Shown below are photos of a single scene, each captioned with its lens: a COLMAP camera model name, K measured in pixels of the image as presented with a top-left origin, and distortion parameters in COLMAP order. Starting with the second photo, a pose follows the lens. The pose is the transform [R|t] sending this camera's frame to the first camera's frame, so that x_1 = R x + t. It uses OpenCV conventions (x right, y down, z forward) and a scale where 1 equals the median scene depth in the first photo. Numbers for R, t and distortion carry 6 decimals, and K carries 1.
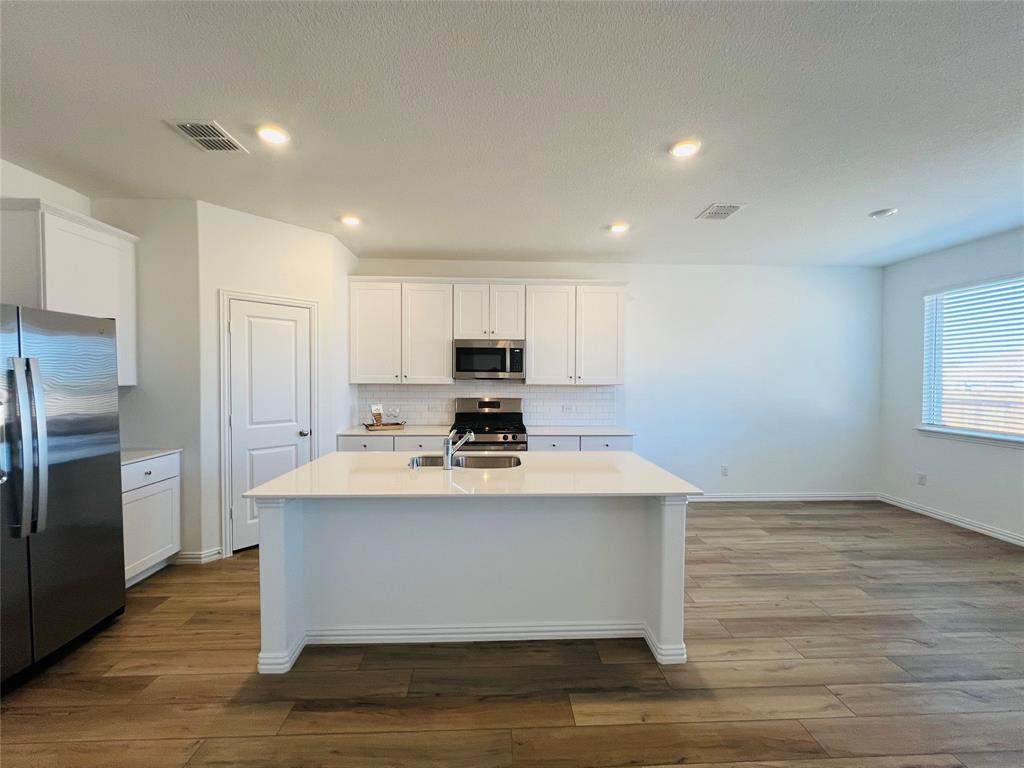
lens RADIAL K [[407.3, 0, 506.6], [0, 407.3, 387.9], [0, 0, 1]] dist [-0.001016, 0.000108]
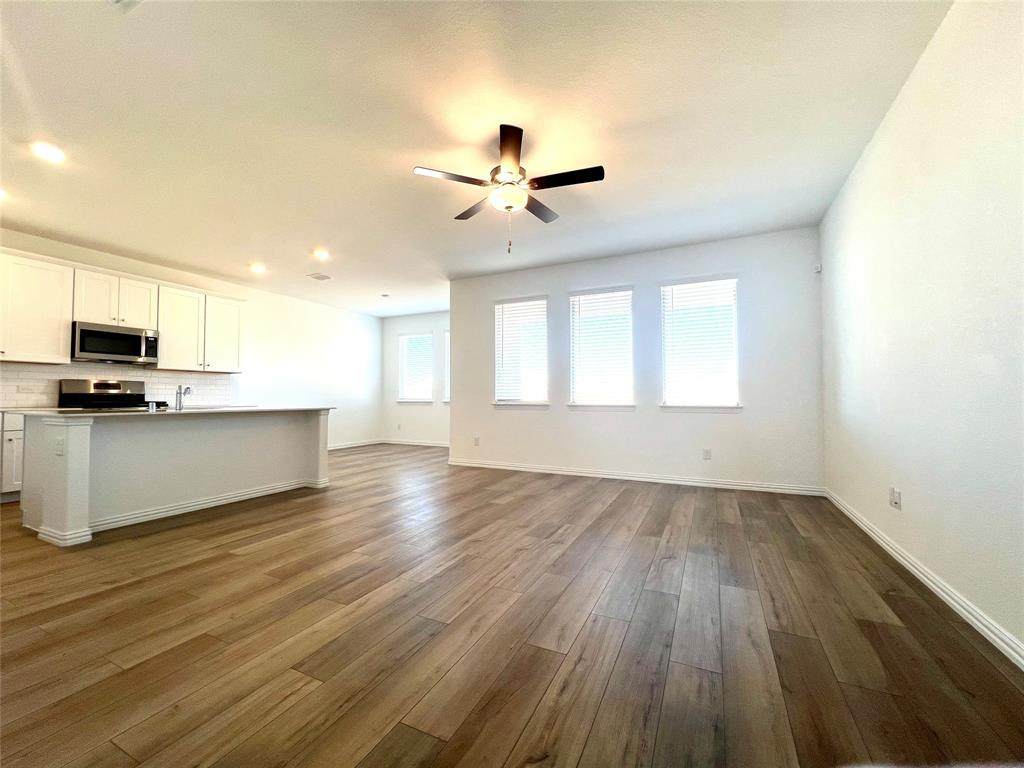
lens RADIAL K [[407.3, 0, 511.1], [0, 407.3, 383.4], [0, 0, 1]] dist [-0.001016, 0.000108]
pose [[0.470743, 0.024451, 0.881932, -0.511728], [0.025973, 0.998799, -0.041554, 0.110450], [-0.881888, 0.042467, 0.469542, -0.453330]]
